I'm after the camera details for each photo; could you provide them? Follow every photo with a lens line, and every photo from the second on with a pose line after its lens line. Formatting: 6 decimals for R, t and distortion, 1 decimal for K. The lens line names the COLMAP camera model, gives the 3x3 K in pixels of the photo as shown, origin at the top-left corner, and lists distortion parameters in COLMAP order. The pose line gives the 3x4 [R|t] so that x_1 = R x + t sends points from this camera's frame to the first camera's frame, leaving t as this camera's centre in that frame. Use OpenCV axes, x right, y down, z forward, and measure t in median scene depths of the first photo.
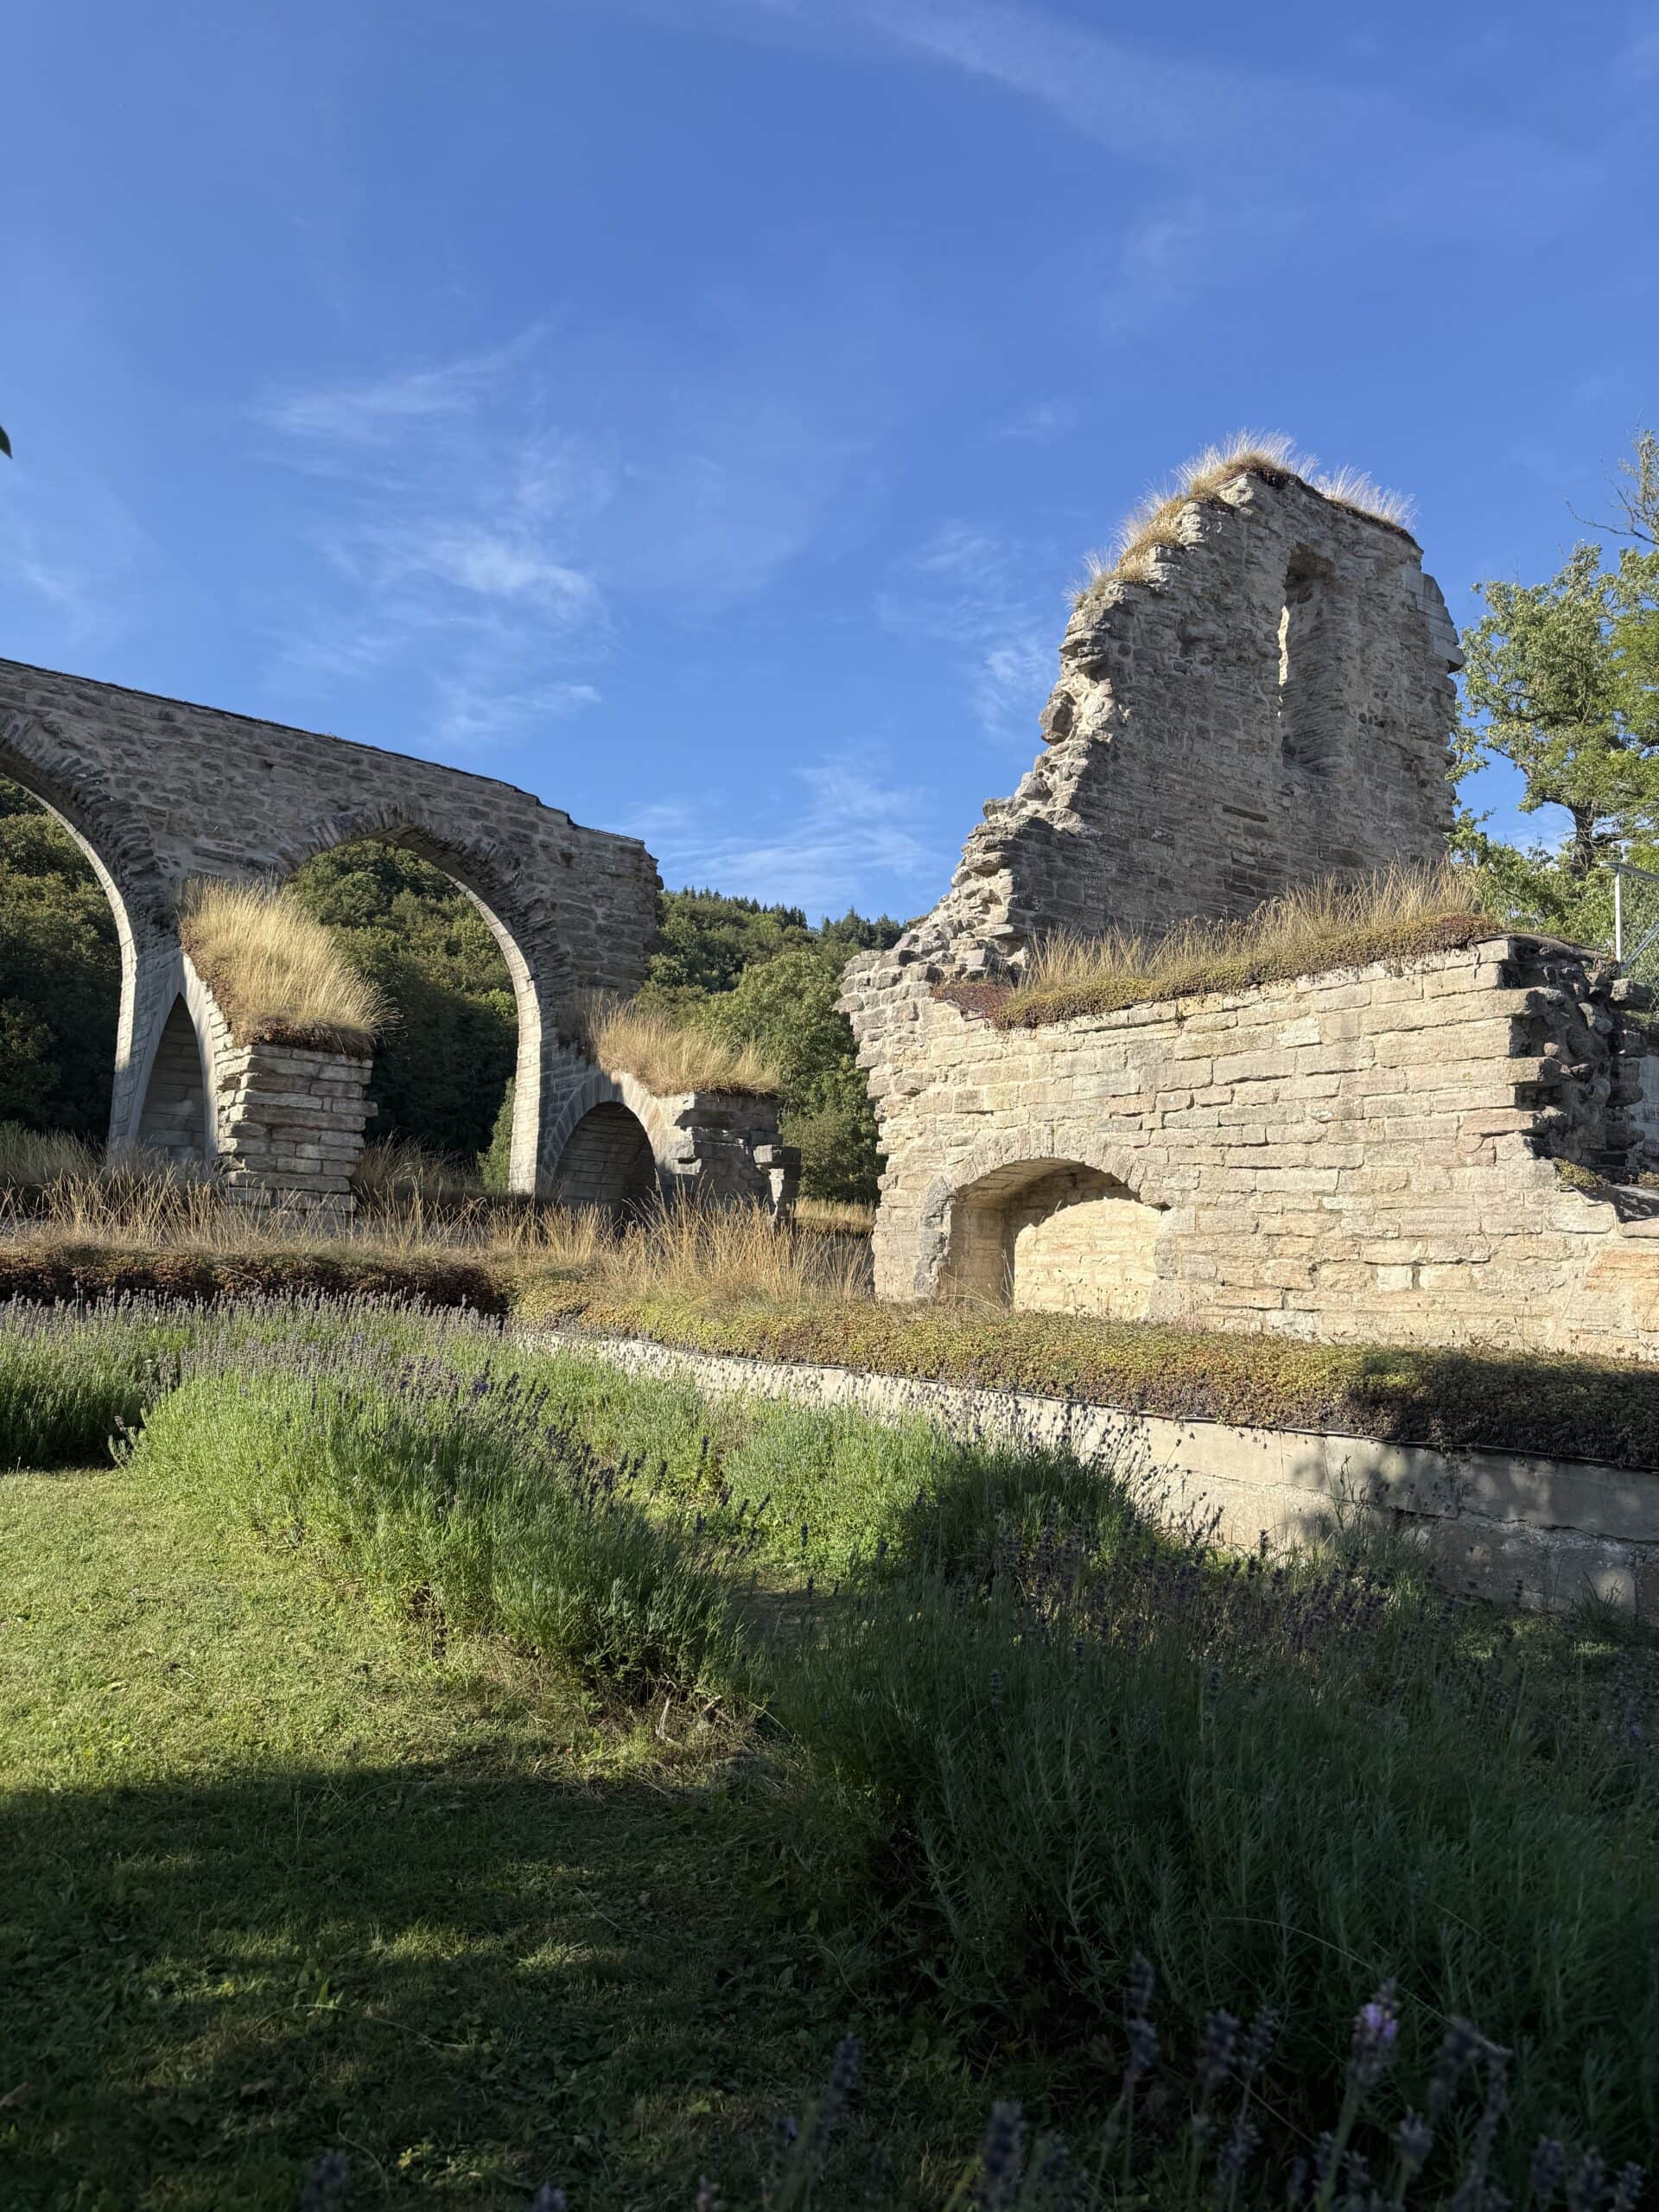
lens RADIAL K [[1542.6, 0, 832.3], [0, 1542.6, 1111.9], [0, 0, 1]] dist [0.002464, -0.001469]
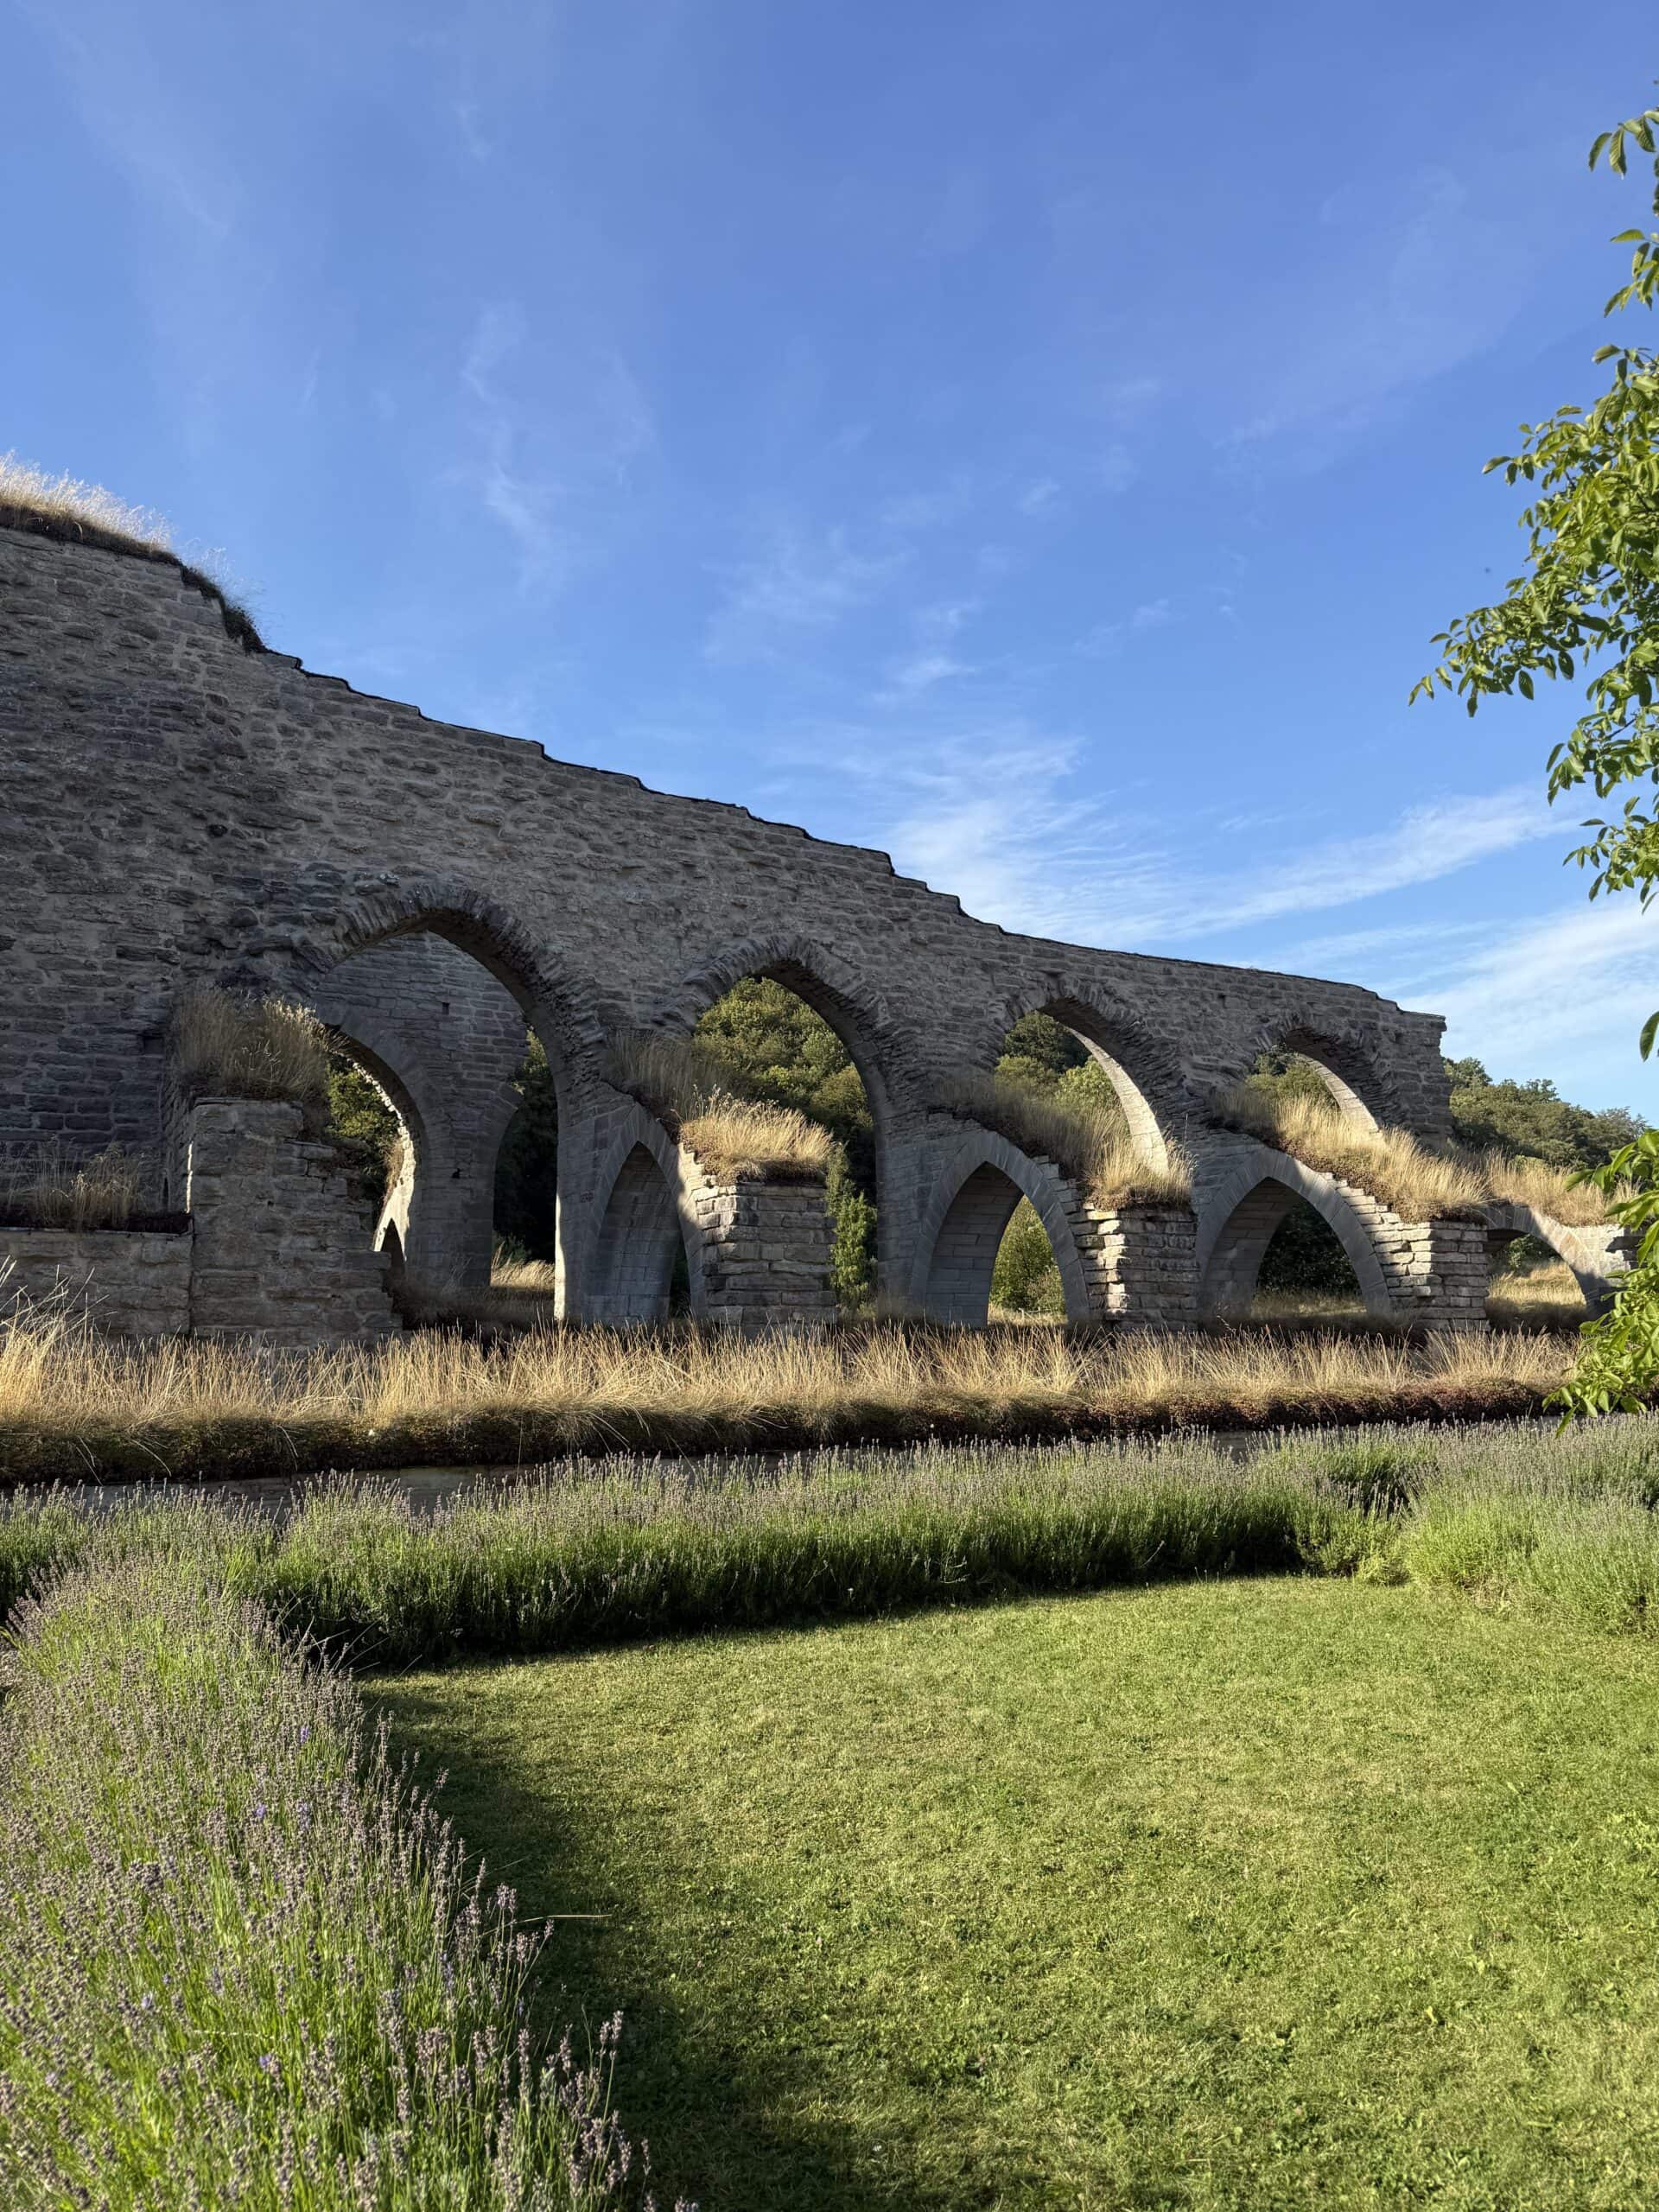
lens RADIAL K [[1542.6, 0, 826.7], [0, 1542.6, 1098.4], [0, 0, 1]] dist [0.002464, -0.001469]
pose [[0.984921, -0.068622, -0.158811, -0.518249], [0.061371, 0.996855, -0.050132, -0.090867], [0.161752, 0.039630, 0.986035, -0.413770]]
